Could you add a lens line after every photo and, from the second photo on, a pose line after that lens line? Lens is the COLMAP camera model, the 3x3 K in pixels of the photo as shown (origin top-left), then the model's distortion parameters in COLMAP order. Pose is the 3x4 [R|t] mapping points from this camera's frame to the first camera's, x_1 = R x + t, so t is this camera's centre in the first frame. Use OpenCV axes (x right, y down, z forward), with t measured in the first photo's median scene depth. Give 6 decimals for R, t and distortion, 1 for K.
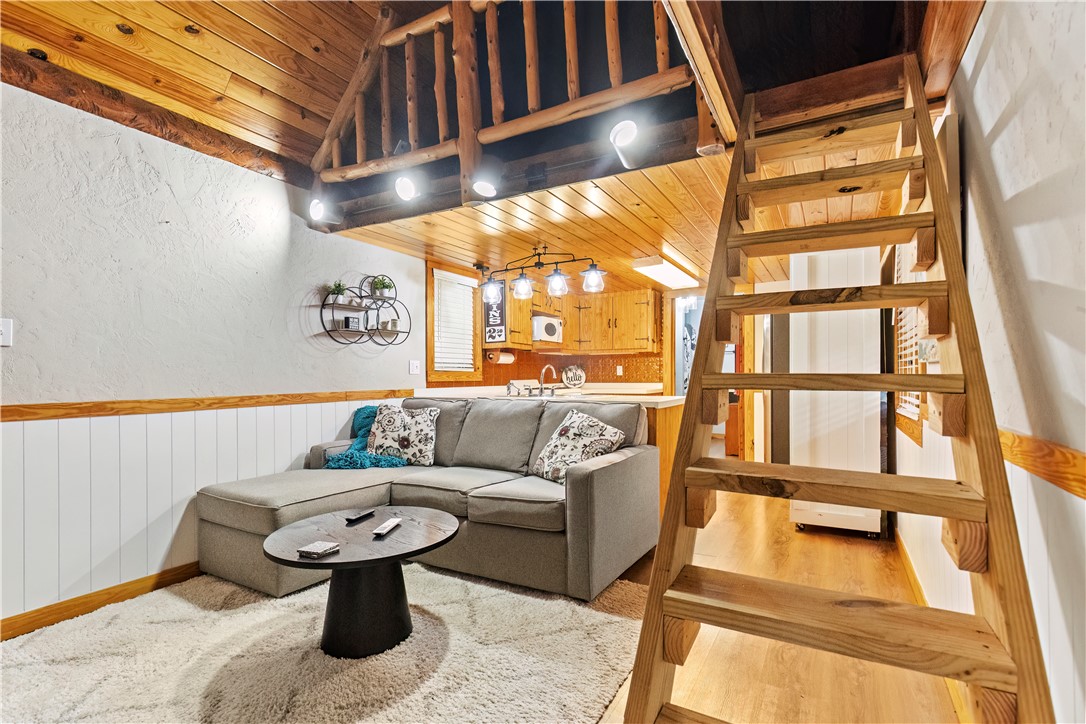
lens RADIAL K [[504.0, 0, 550.0], [0, 504.0, 379.4], [0, 0, 1]] dist [0.002998, 0.000771]
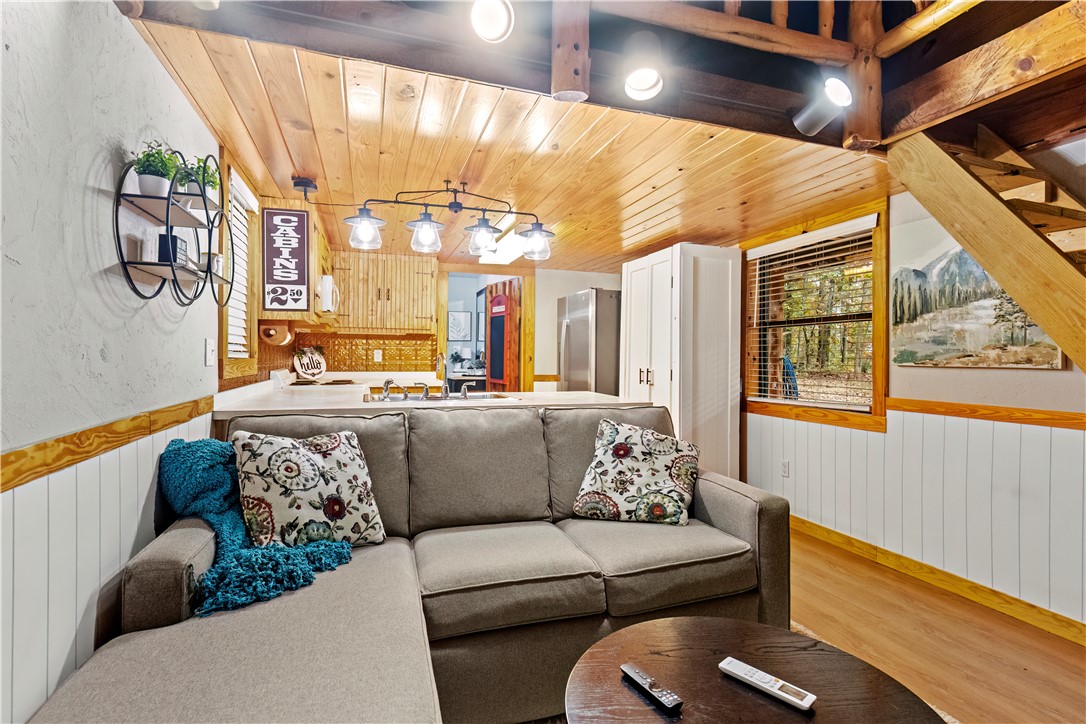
lens RADIAL K [[533.0, 0, 543.0], [0, 533.0, 362.0], [0, 0, 1]] dist [0.003675, 0.000159]
pose [[0.675565, 0.005000, 0.737283, -0.373502], [-0.010102, 0.999946, 0.002475, -0.016108], [-0.737231, -0.009121, 0.675579, 0.336575]]
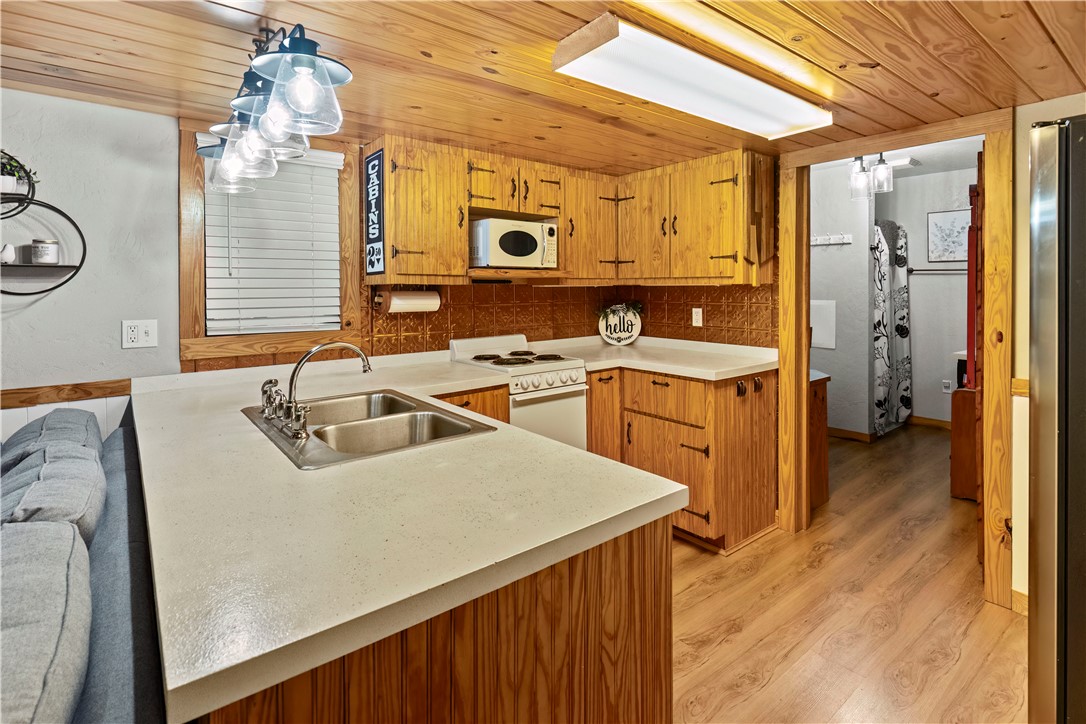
lens RADIAL K [[532.6, 0, 559.4], [0, 532.6, 291.5], [0, 0, 1]] dist [-0.002881, -0.000464]
pose [[0.931656, 0.004780, -0.363310, 0.261327], [-0.003076, 0.999981, 0.005270, -0.059131], [0.363328, -0.003792, 0.931653, 0.566760]]
